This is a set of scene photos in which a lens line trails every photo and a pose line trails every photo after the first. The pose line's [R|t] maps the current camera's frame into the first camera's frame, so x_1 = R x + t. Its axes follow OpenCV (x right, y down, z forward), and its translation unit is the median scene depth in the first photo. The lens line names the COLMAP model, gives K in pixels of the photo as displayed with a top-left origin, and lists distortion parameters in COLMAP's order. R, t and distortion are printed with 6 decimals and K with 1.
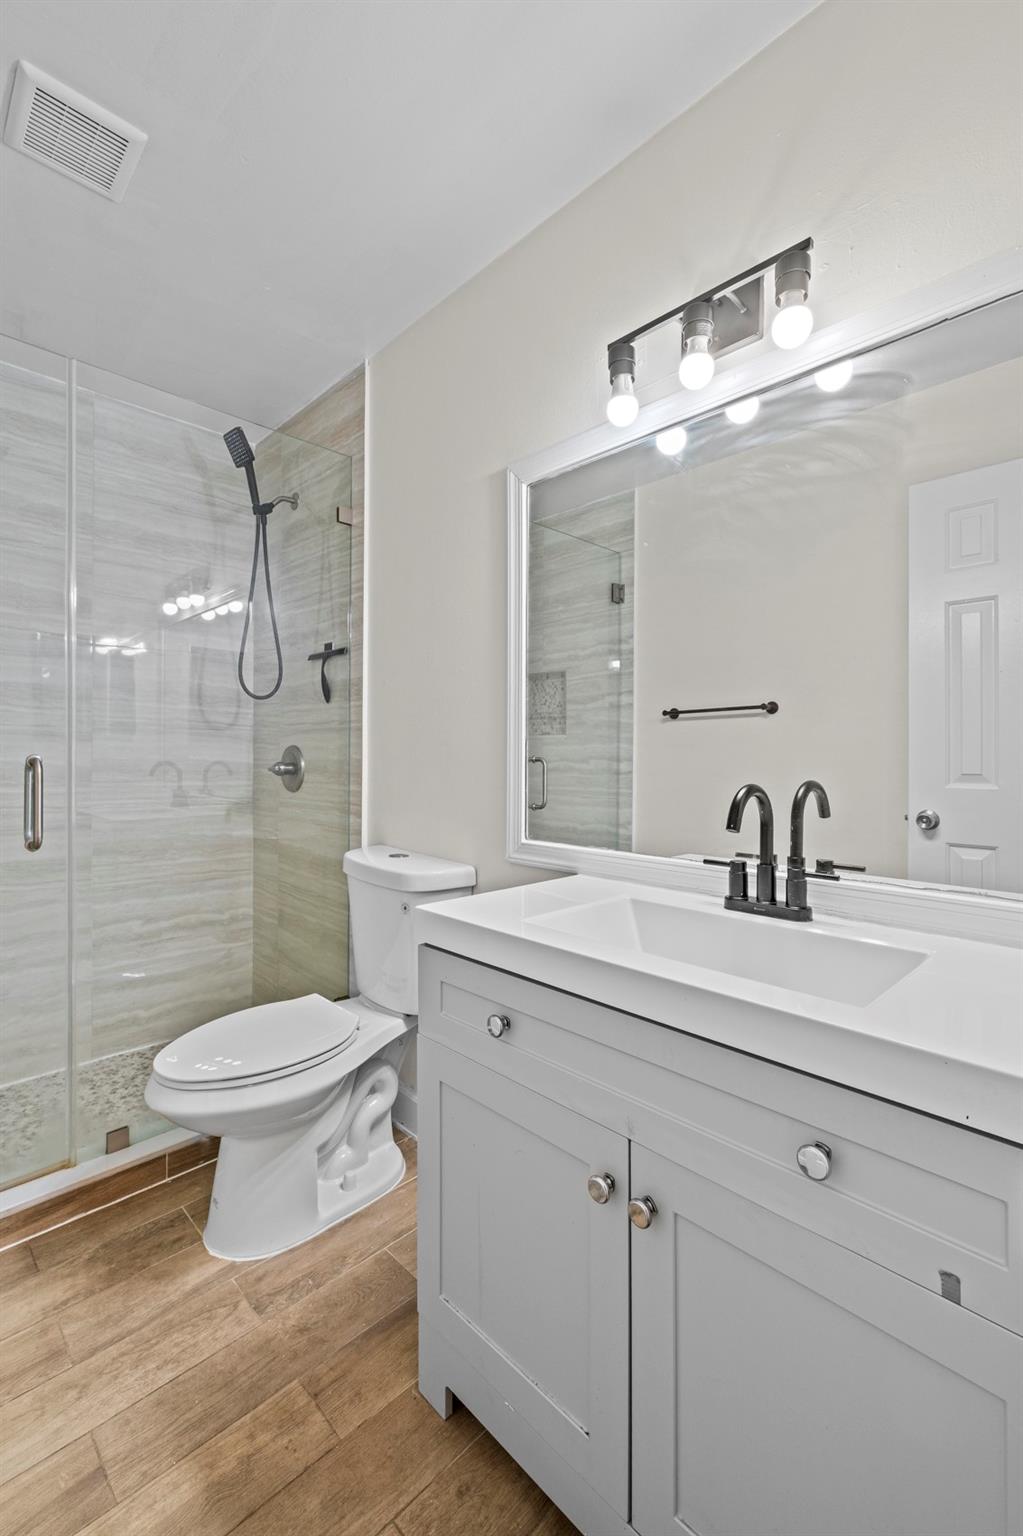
lens RADIAL K [[659.9, 0, 502.7], [0, 659.9, 753.7], [0, 0, 1]] dist [-0.003094, 0.000391]
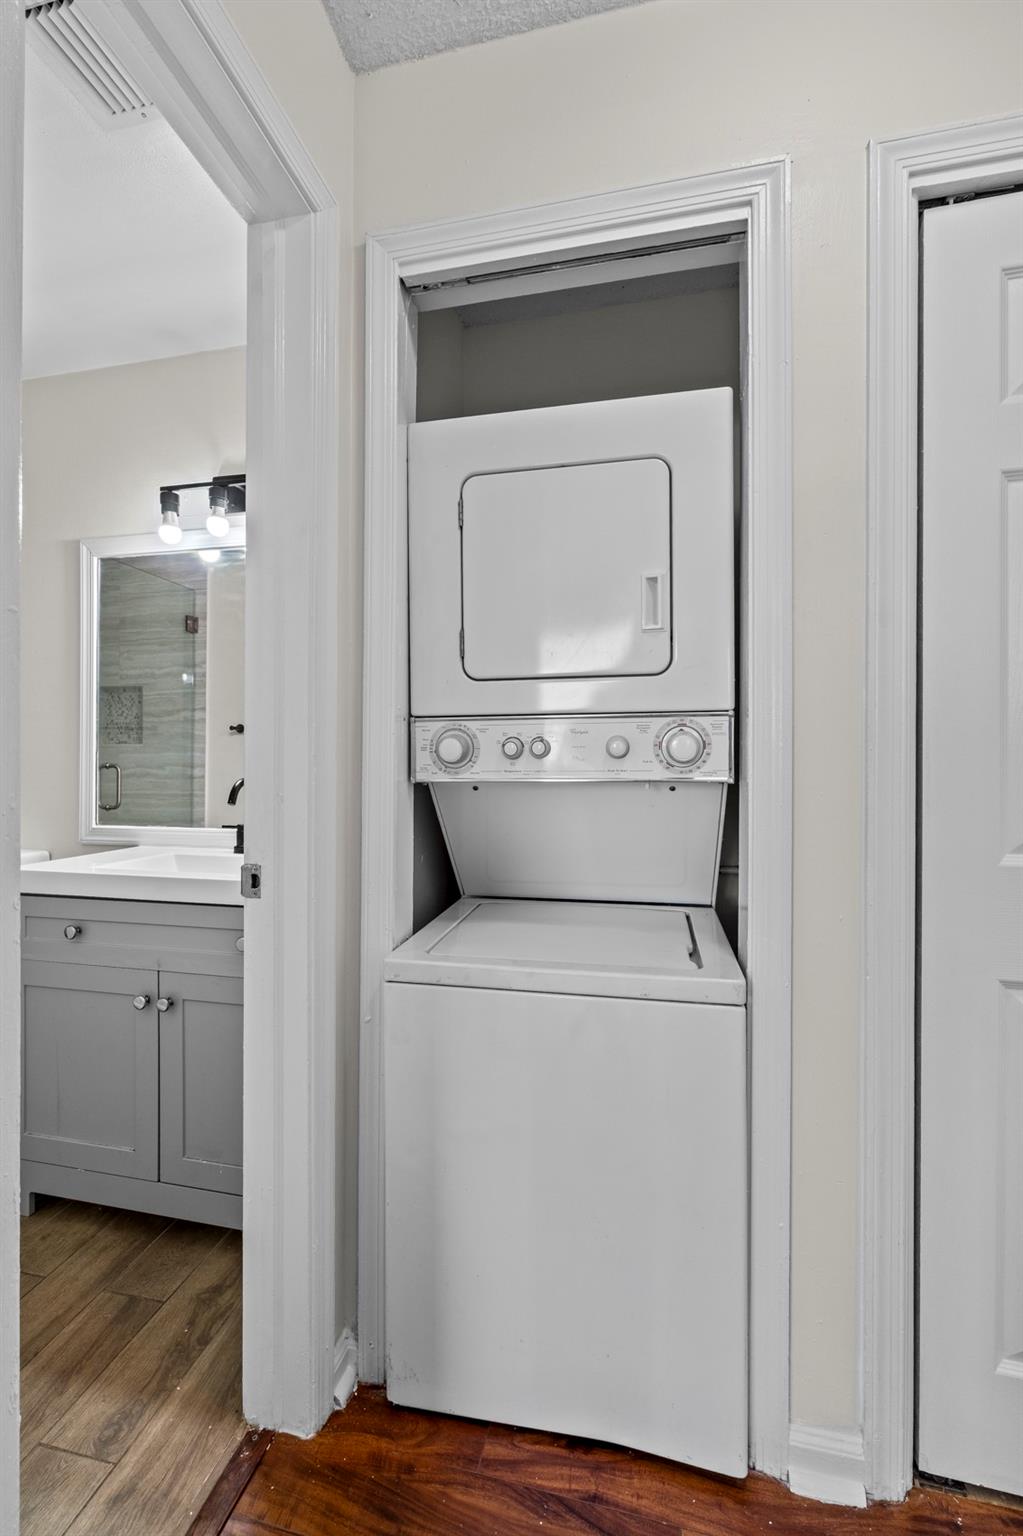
lens RADIAL K [[659.9, 0, 503.4], [0, 659.9, 762.7], [0, 0, 1]] dist [-0.003094, 0.000391]
pose [[0.837575, 0.001191, 0.546322, -0.001810], [-0.002120, 0.999997, 0.001070, 0.000654], [-0.546319, -0.002054, 0.837575, -0.288739]]
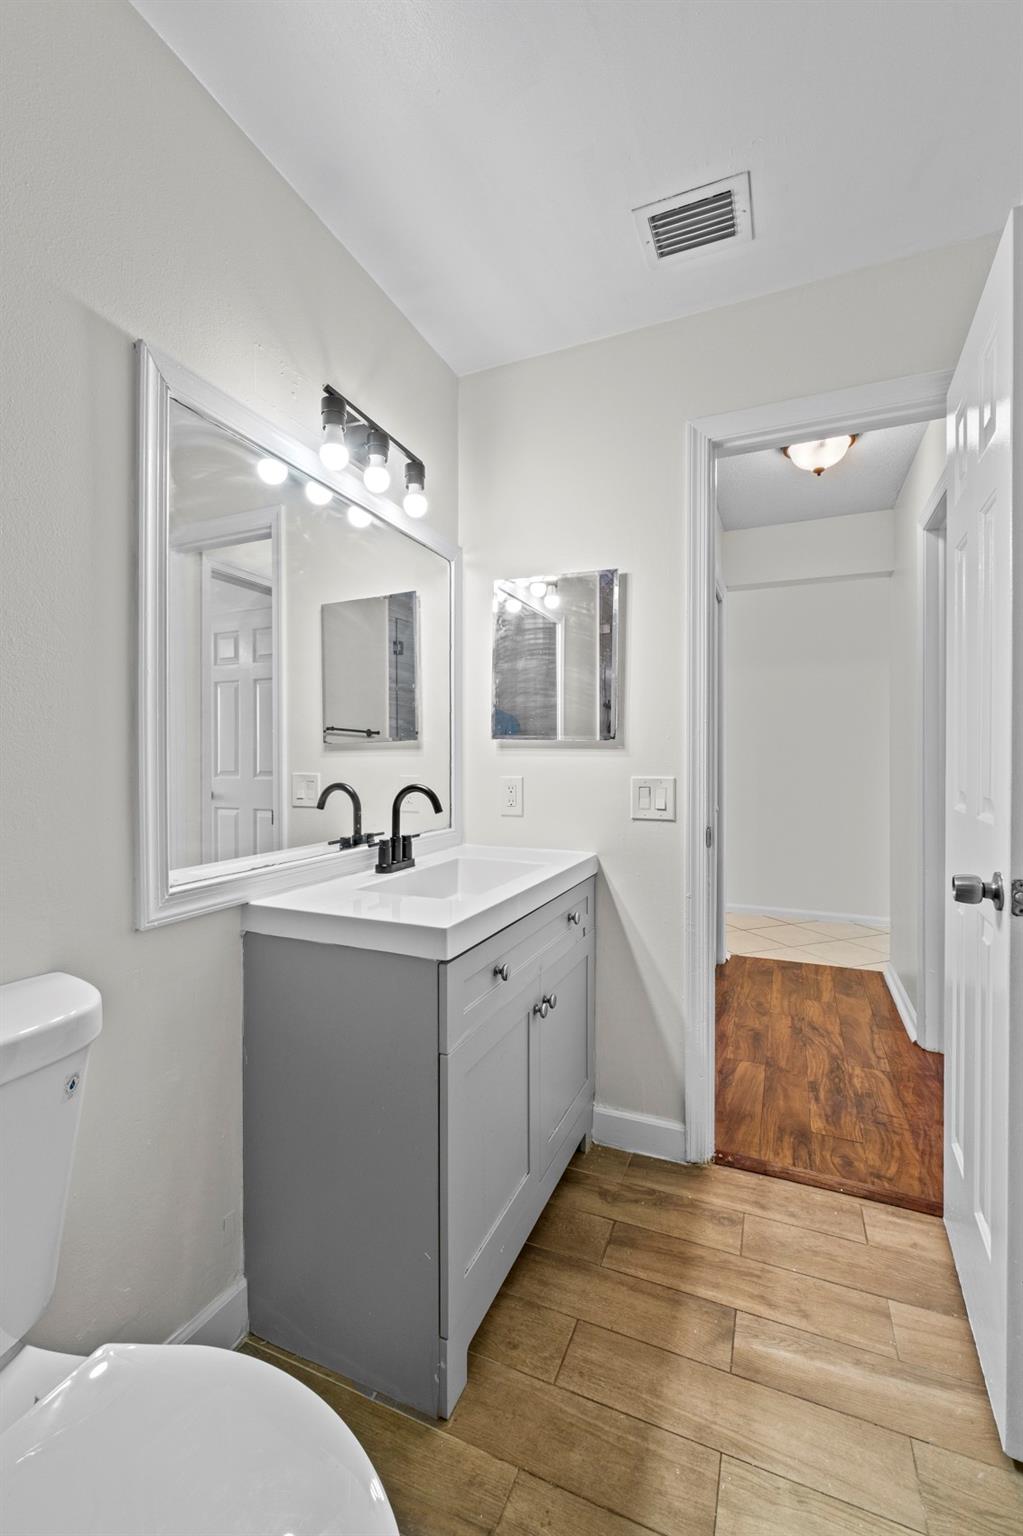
lens RADIAL K [[659.9, 0, 501.4], [0, 659.9, 757.1], [0, 0, 1]] dist [-0.003094, 0.000391]
pose [[-0.384347, 0.001801, 0.923187, -0.402568], [0.002390, 0.999997, -0.000956, -0.004754], [-0.923185, 0.001839, -0.384350, 0.493775]]
